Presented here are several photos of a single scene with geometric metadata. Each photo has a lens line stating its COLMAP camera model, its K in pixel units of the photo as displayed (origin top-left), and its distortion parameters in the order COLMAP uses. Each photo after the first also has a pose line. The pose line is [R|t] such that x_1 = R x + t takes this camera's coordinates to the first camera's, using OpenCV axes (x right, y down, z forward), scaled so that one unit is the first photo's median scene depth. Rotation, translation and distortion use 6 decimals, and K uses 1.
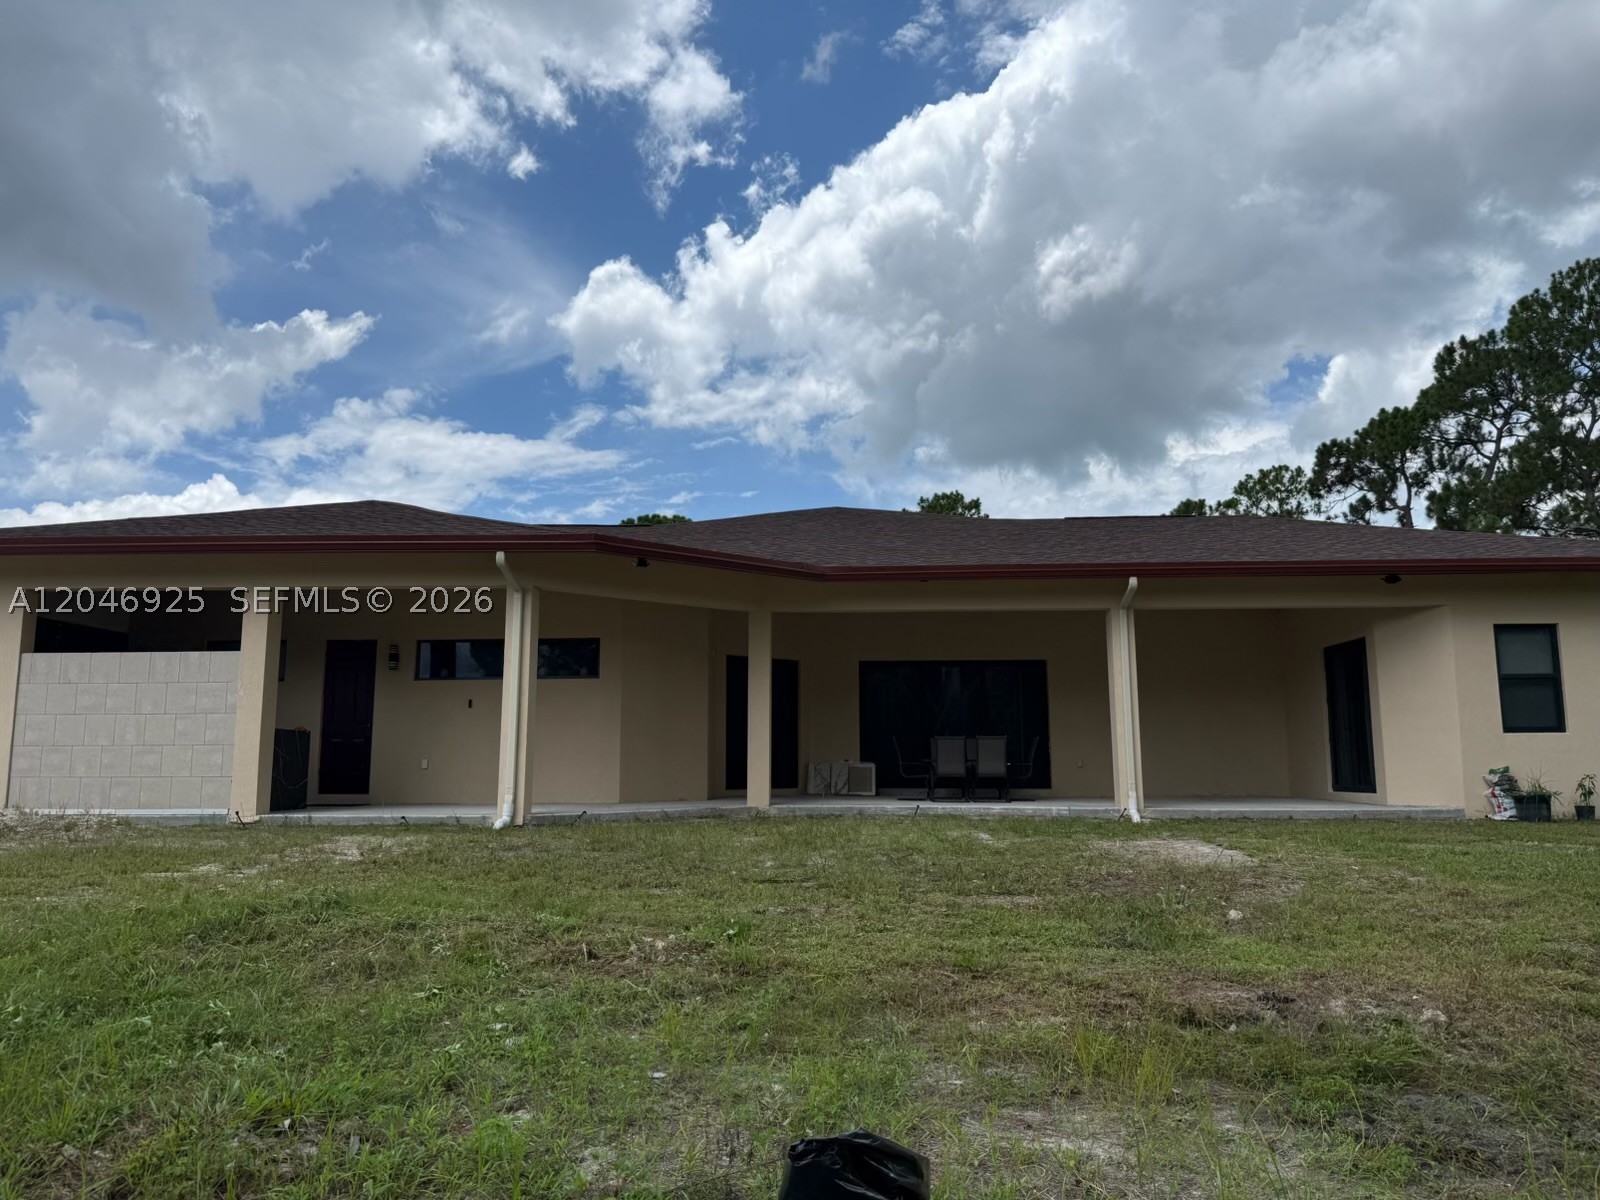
lens RADIAL K [[1140.4, 0, 798.3], [0, 1140.4, 598.6], [0, 0, 1]] dist [0.037003, -0.043173]
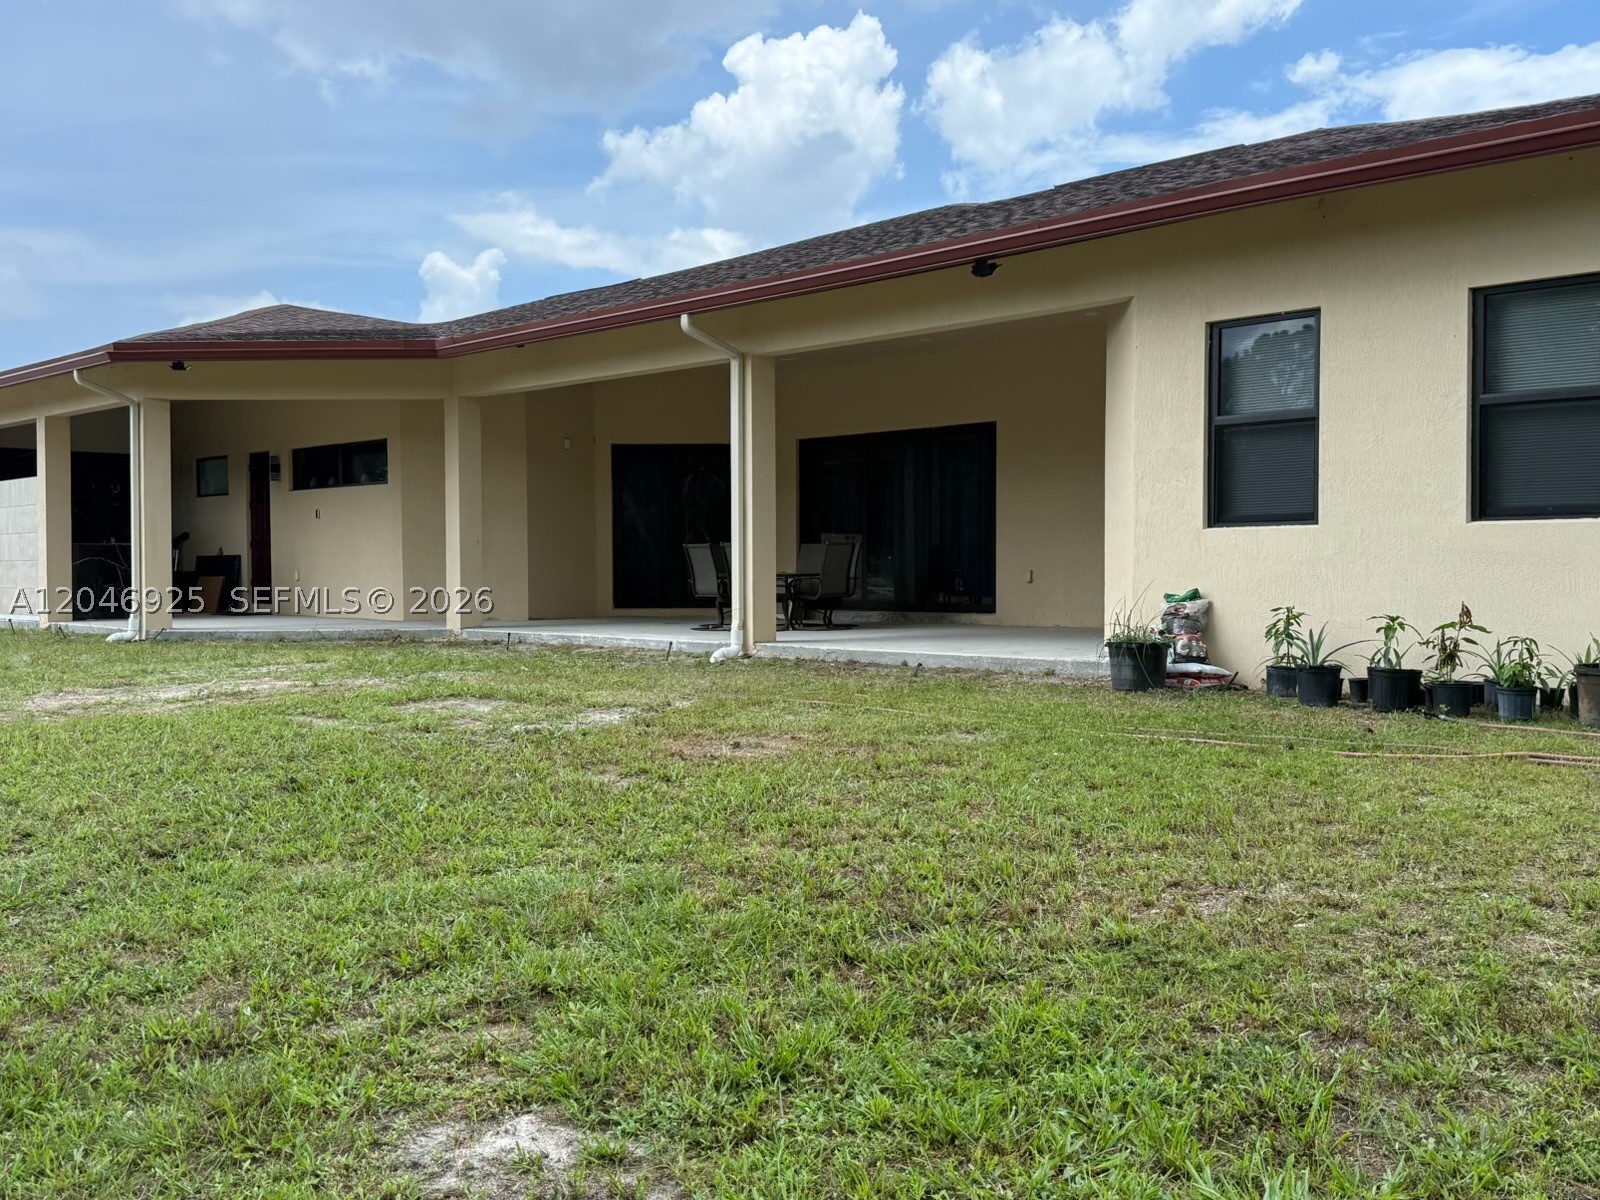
lens RADIAL K [[1529.8, 0, 800.0], [0, 1529.8, 600.0], [0, 0, 1]] dist [0.164075, -0.315994]
pose [[0.732759, 0.014919, -0.680325, 1.108268], [0.103817, 0.985605, 0.133433, 0.038266], [0.672522, -0.168404, 0.720662, 0.390136]]
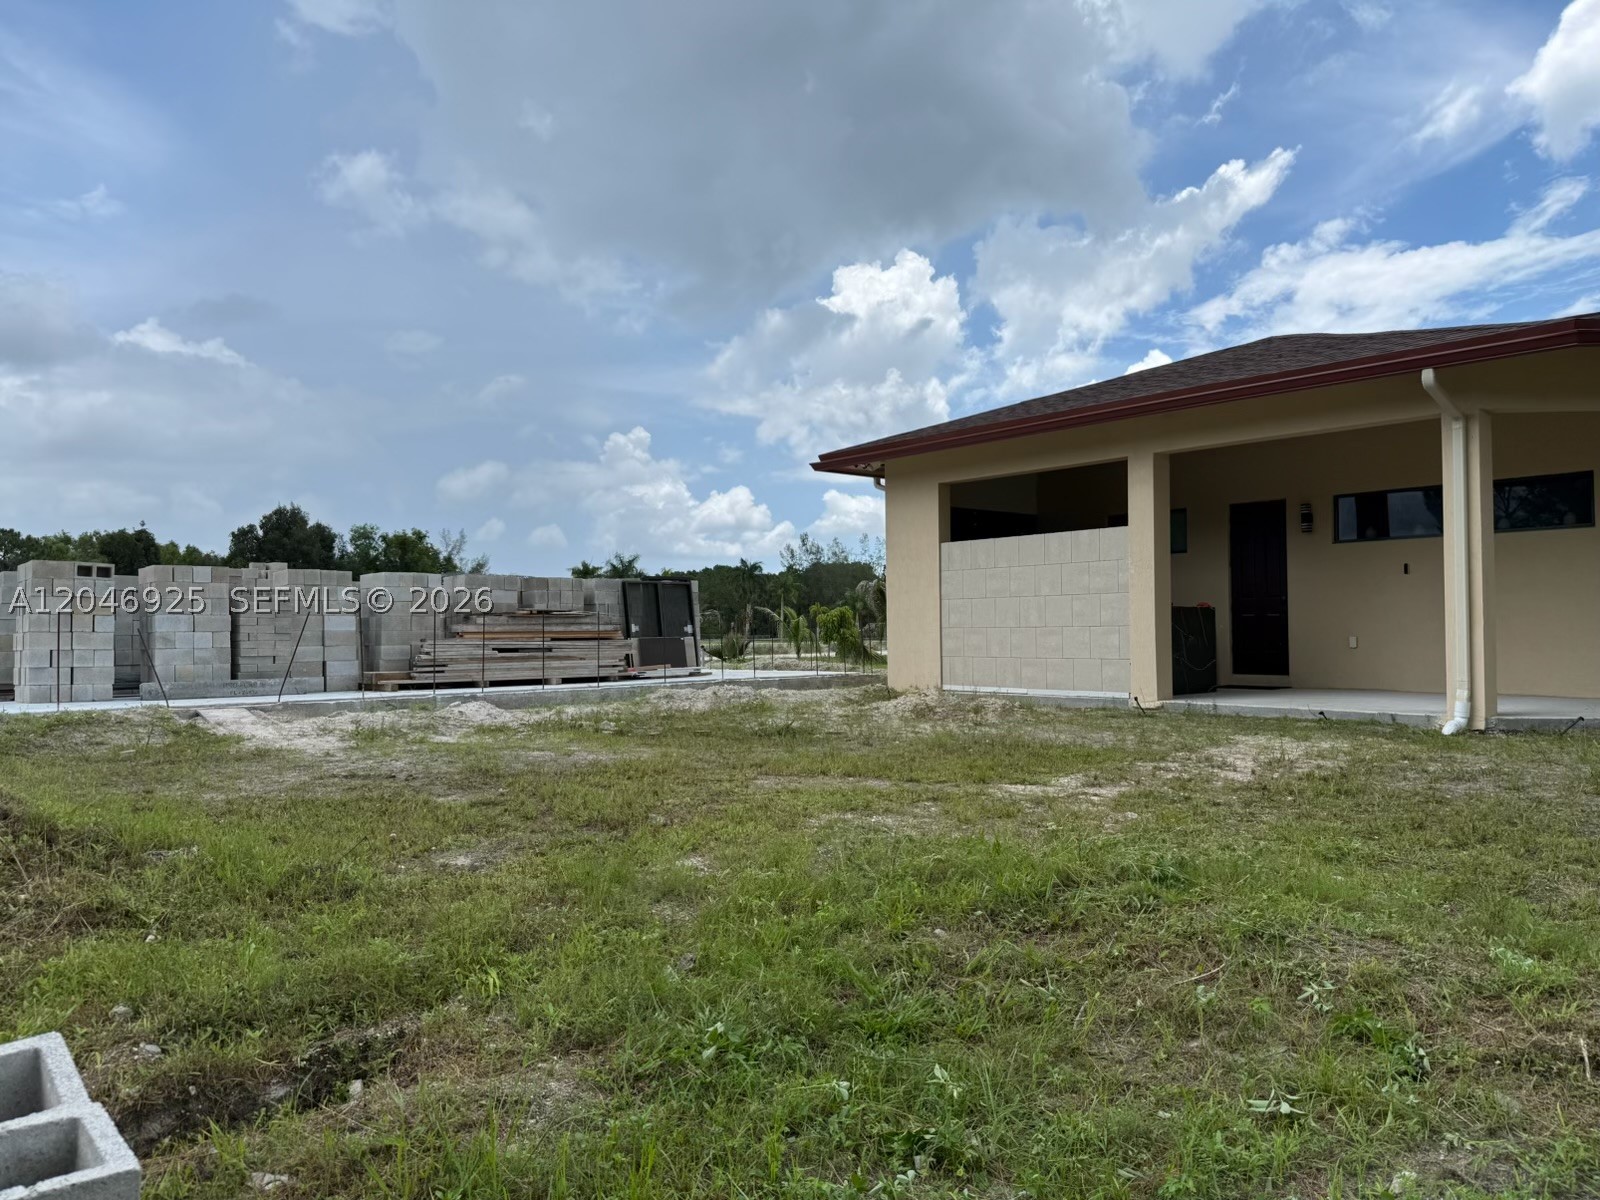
lens RADIAL K [[1122.5, 0, 767.8], [0, 1122.5, 614.0], [0, 0, 1]] dist [0.065569, -0.109254]
pose [[0.690233, -0.014439, -0.723443, -0.026061], [0.112866, 0.989712, 0.087932, 0.002945], [0.714730, -0.142346, 0.684762, 0.155651]]
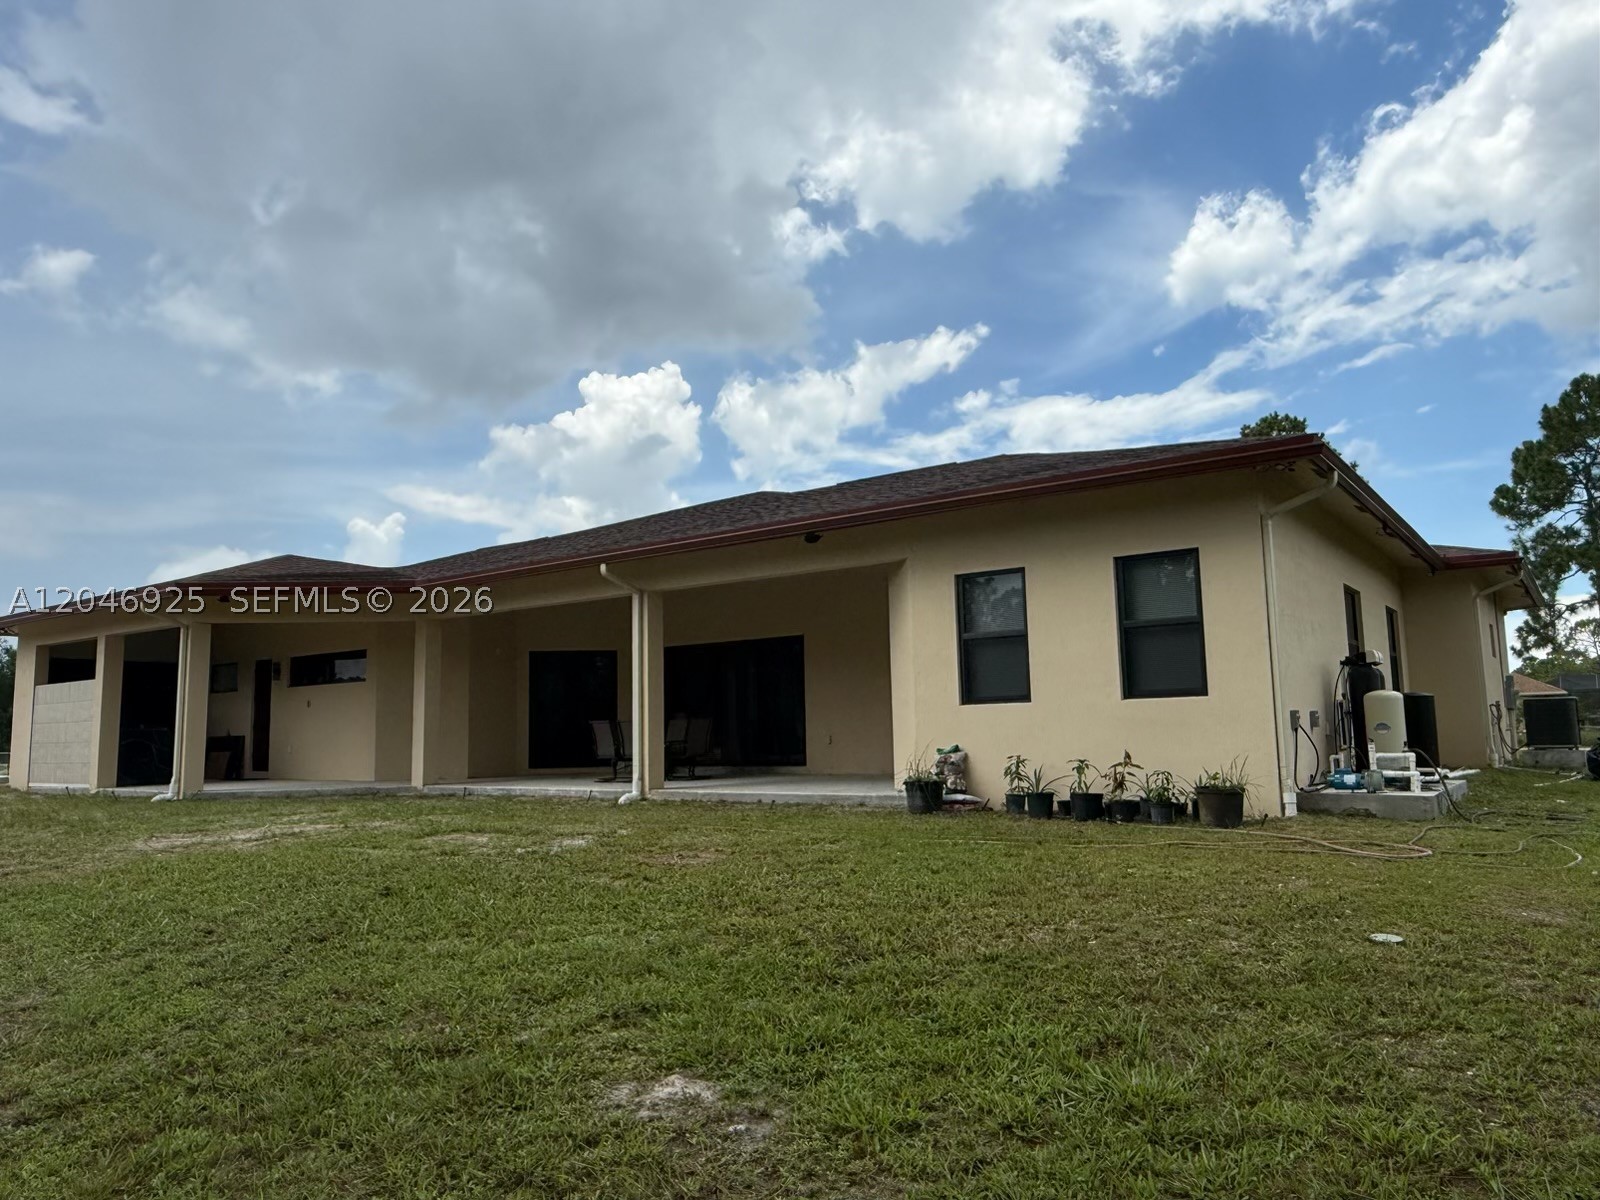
lens RADIAL K [[1103.1, 0, 796.4], [0, 1103.1, 600.8], [0, 0, 1]] dist [0.002814, 0.004088]
pose [[0.830602, -0.081278, -0.550903, 1.100442], [0.101833, 0.994778, 0.006769, 0.027168], [0.547476, -0.061722, 0.834542, 0.308367]]
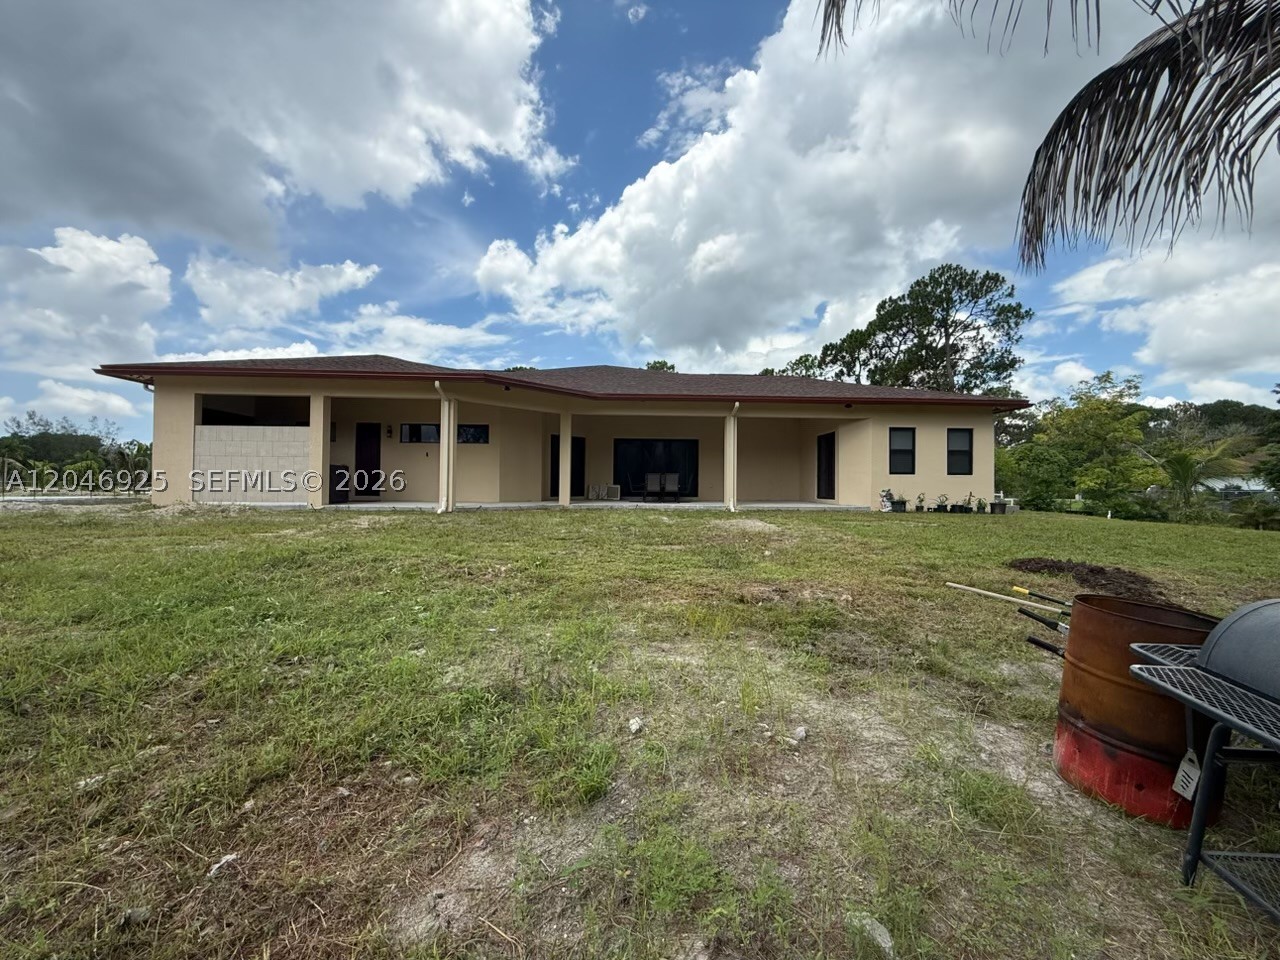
lens RADIAL K [[515.9, 0, 638.9], [0, 515.9, 477.6], [0, 0, 1]] dist [0.005847, 0.000324]
pose [[0.995554, 0.012863, 0.093315, 0.016177], [-0.024914, 0.991311, 0.129161, 0.001778], [-0.090842, -0.130912, 0.987223, 0.020831]]
